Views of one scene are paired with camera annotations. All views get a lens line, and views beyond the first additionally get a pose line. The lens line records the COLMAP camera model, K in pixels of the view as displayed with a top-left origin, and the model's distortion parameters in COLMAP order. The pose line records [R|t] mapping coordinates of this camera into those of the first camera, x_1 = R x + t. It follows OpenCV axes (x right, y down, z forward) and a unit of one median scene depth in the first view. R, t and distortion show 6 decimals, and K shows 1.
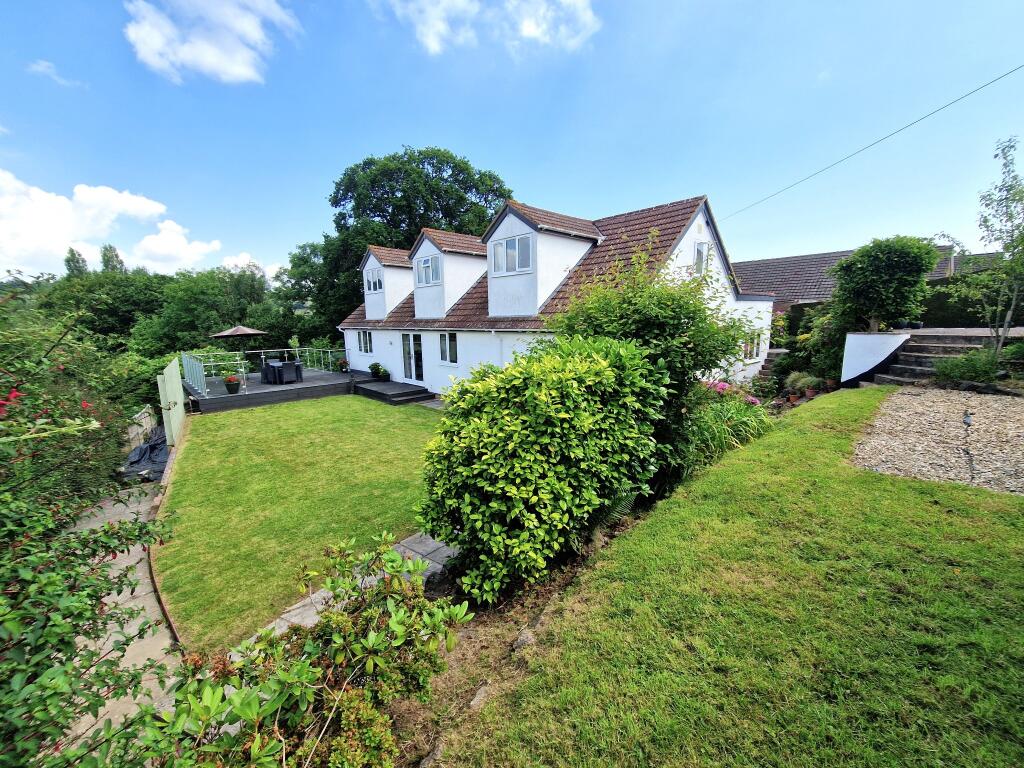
lens RADIAL K [[420.0, 0, 520.2], [0, 420.0, 393.8], [0, 0, 1]] dist [0.007532, -0.005599]
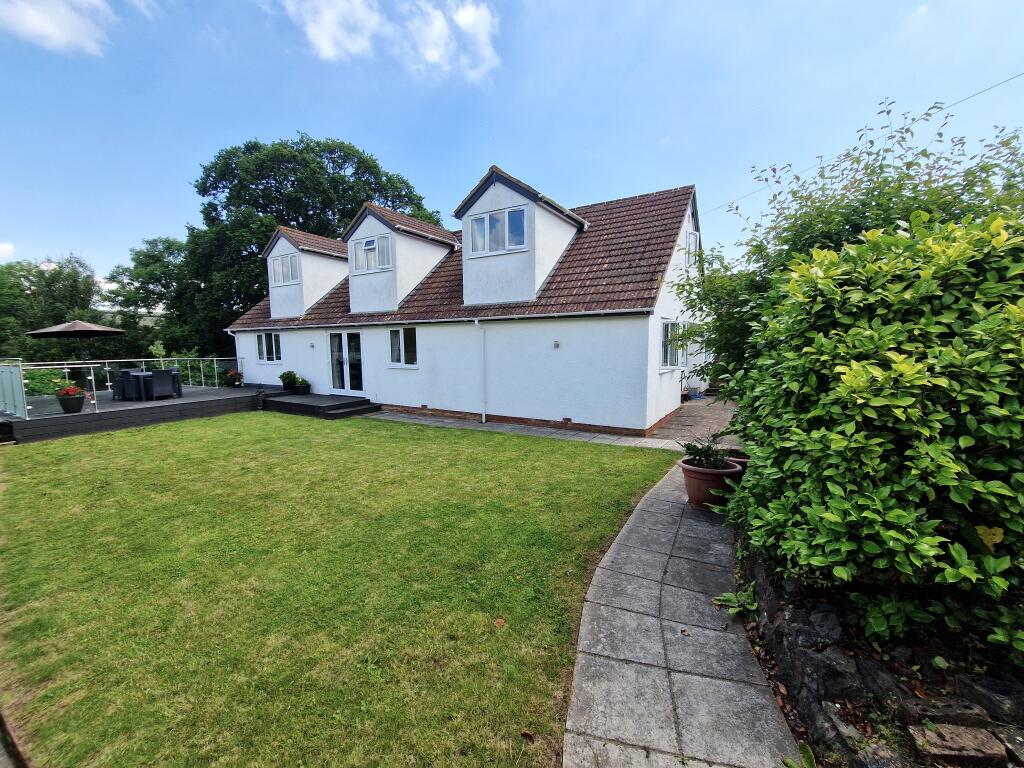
lens RADIAL K [[420.0, 0, 522.6], [0, 420.0, 391.9], [0, 0, 1]] dist [0.007532, -0.005599]
pose [[0.962156, -0.024893, 0.271362, -0.153056], [0.042277, 0.997397, -0.058406, 0.032576], [-0.269201, 0.067669, 0.960704, 0.140611]]
